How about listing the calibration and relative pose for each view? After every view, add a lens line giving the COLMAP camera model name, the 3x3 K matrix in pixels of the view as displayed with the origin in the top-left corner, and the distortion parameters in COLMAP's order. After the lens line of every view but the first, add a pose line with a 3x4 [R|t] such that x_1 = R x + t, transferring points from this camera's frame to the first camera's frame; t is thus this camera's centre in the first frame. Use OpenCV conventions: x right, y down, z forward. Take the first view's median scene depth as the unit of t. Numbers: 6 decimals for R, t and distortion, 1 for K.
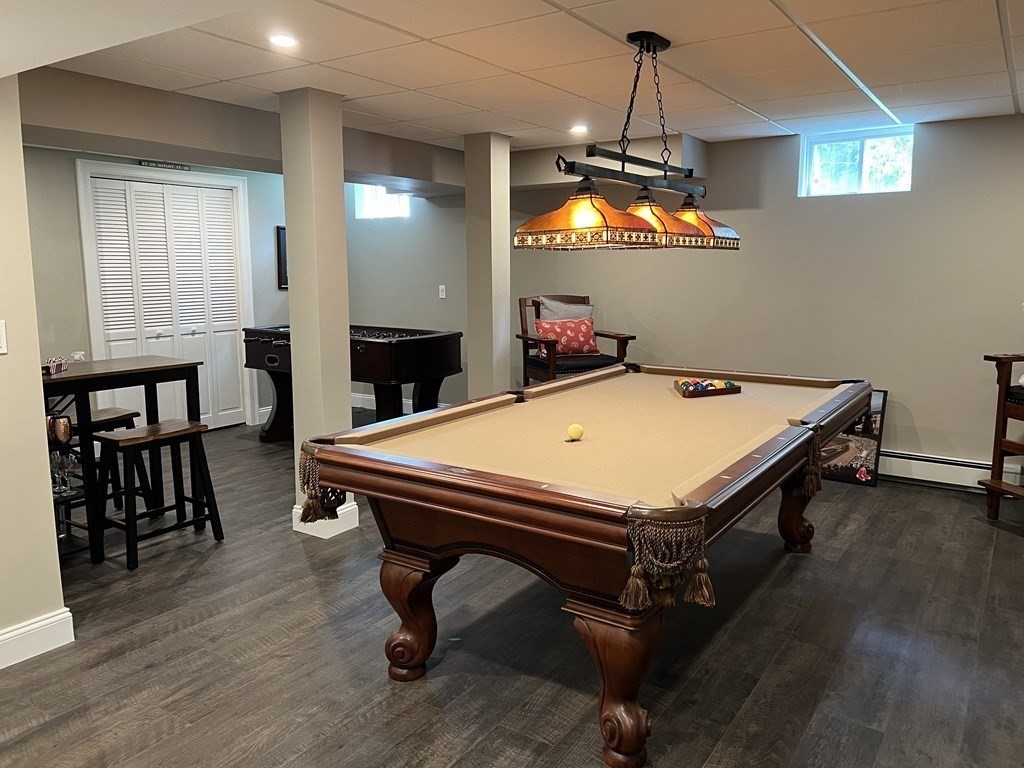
lens RADIAL K [[769.5, 0, 521.3], [0, 769.5, 365.3], [0, 0, 1]] dist [0.045412, -0.039355]
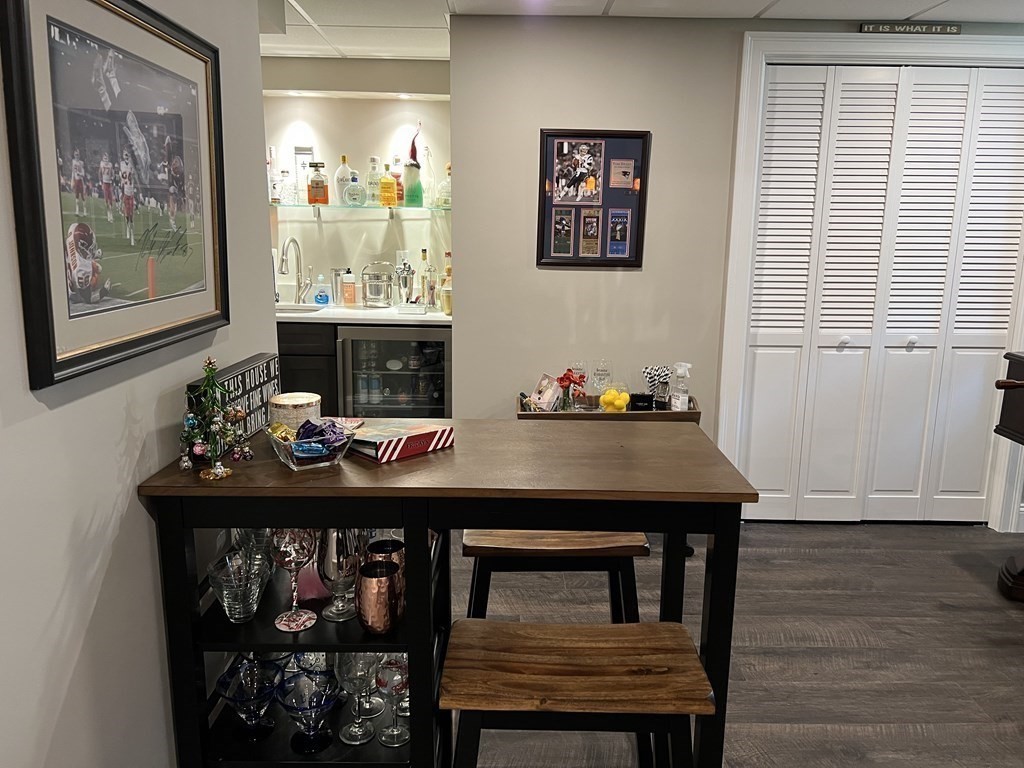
lens RADIAL K [[769.5, 0, 519.6], [0, 769.5, 380.0], [0, 0, 1]] dist [0.045412, -0.039355]
pose [[0.565137, 0.172507, -0.806760, -0.137800], [-0.124855, 0.984514, 0.123055, -0.053260], [0.815495, 0.031186, 0.577924, 0.476969]]
